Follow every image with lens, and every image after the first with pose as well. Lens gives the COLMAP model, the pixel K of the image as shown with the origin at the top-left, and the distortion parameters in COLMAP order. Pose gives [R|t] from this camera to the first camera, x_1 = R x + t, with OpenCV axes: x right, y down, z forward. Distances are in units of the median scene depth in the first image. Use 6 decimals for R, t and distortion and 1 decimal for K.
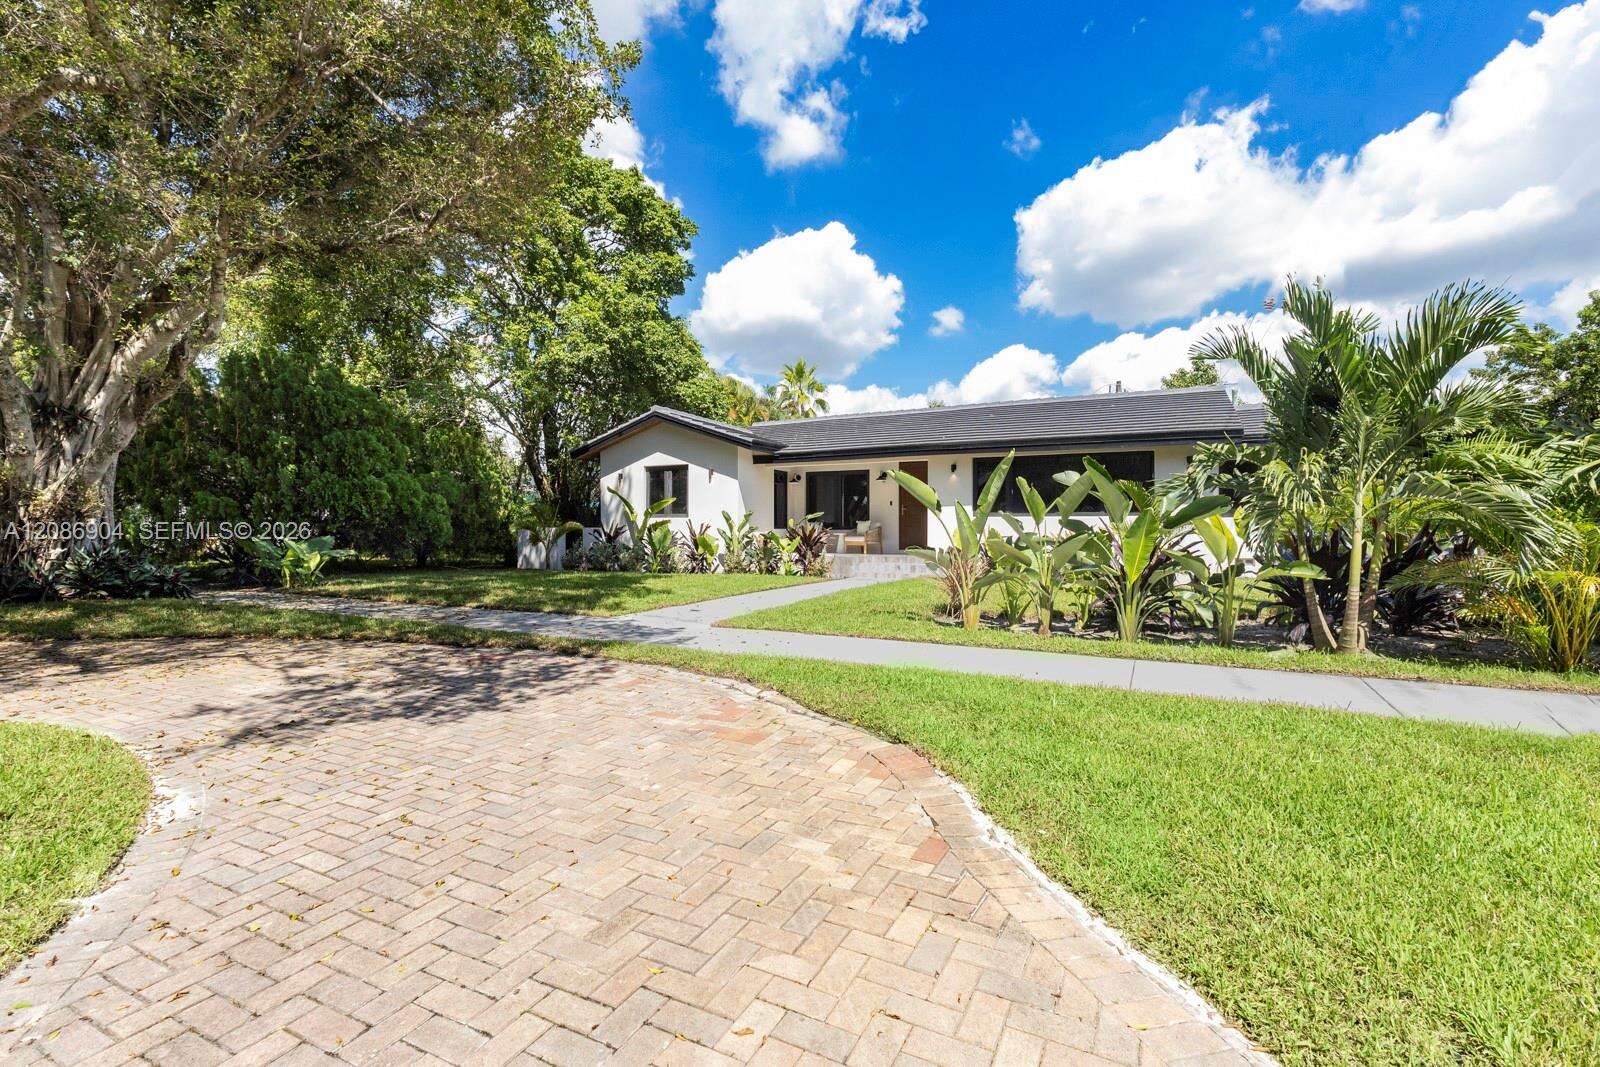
lens RADIAL K [[748.9, 0, 766.3], [0, 748.9, 535.0], [0, 0, 1]] dist [0.003746, 0.000280]
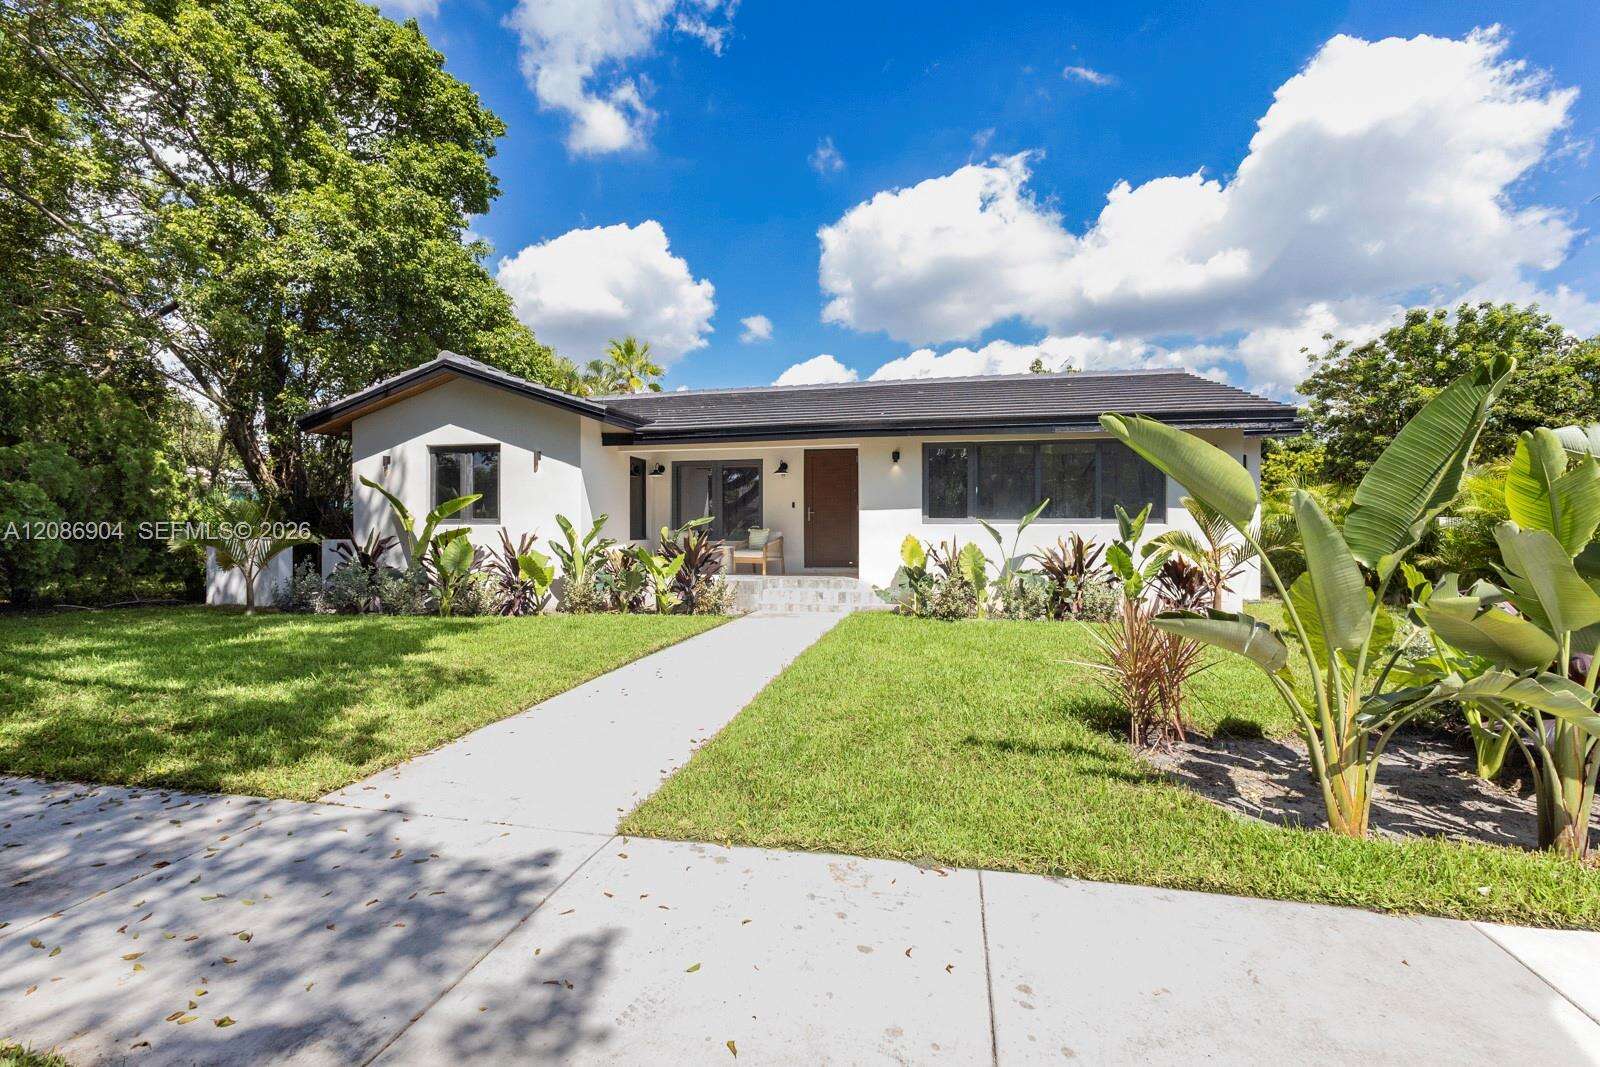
lens RADIAL K [[748.9, 0, 785.0], [0, 748.9, 542.1], [0, 0, 1]] dist [0.003746, 0.000280]
pose [[0.961624, -0.005939, 0.274307, -0.040356], [0.004928, 0.999978, 0.004376, -0.008532], [-0.274327, -0.002857, 0.961632, 0.272844]]
